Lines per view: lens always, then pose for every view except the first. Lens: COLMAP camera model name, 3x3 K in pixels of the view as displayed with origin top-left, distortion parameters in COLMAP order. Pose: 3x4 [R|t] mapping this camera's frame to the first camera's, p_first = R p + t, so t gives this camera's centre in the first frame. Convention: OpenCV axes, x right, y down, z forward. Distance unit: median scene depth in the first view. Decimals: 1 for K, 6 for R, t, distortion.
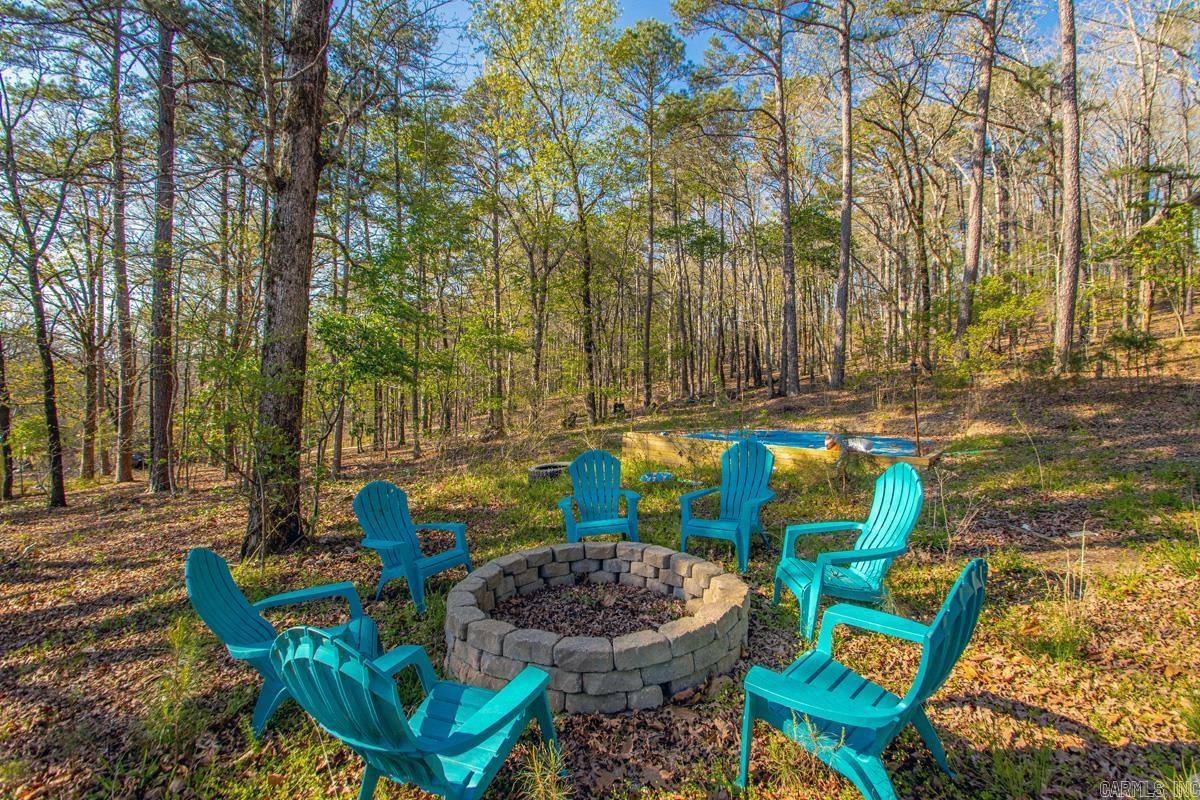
lens RADIAL K [[552.2, 0, 607.1], [0, 552.2, 400.4], [0, 0, 1]] dist [0.011040, -0.015229]
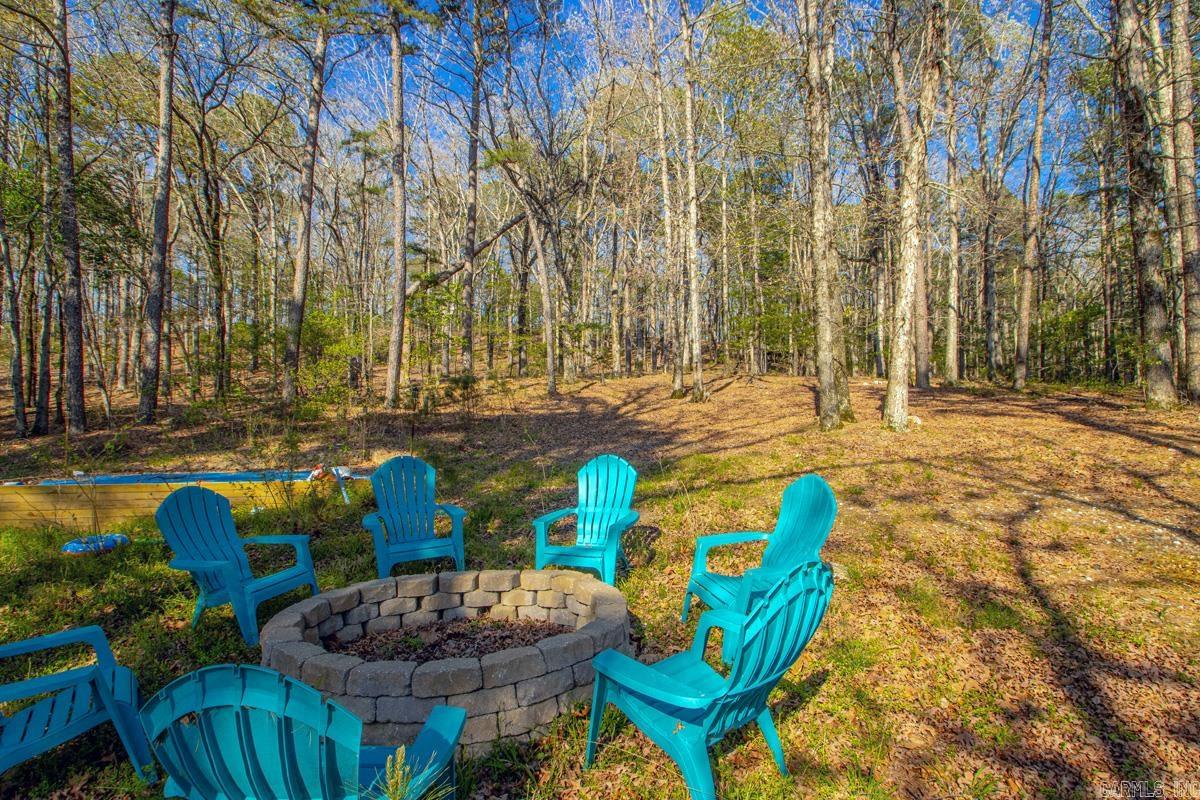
lens RADIAL K [[635.2, 0, 603.6], [0, 635.2, 407.4], [0, 0, 1]] dist [-0.002786, -0.015245]
pose [[0.382019, 0.032316, 0.923589, -0.301411], [0.020859, 0.998832, -0.043576, 0.019886], [-0.923919, 0.035912, 0.380899, 0.132975]]
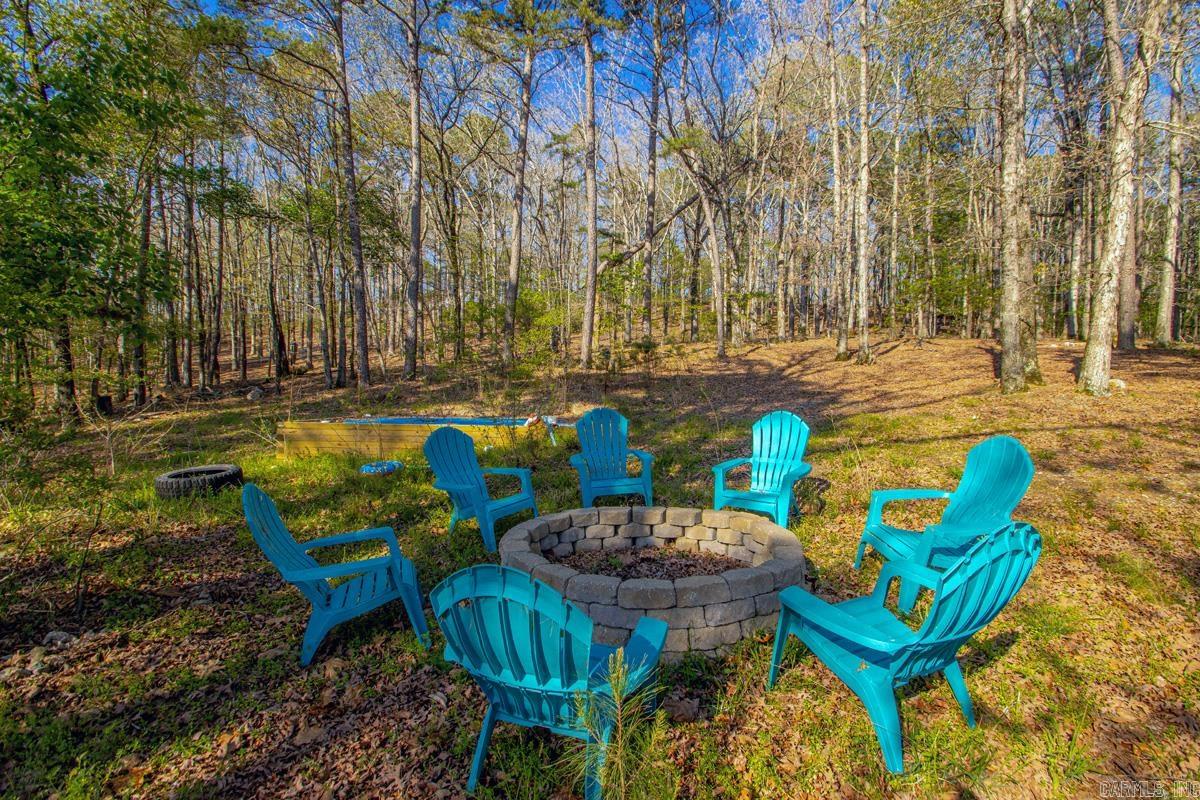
lens RADIAL K [[552.2, 0, 601.2], [0, 552.2, 405.6], [0, 0, 1]] dist [0.011040, -0.015229]
pose [[0.628648, -0.016480, 0.777516, -0.302624], [0.003870, 0.999829, 0.018063, 0.021678], [-0.777681, -0.008346, 0.628604, 0.144964]]
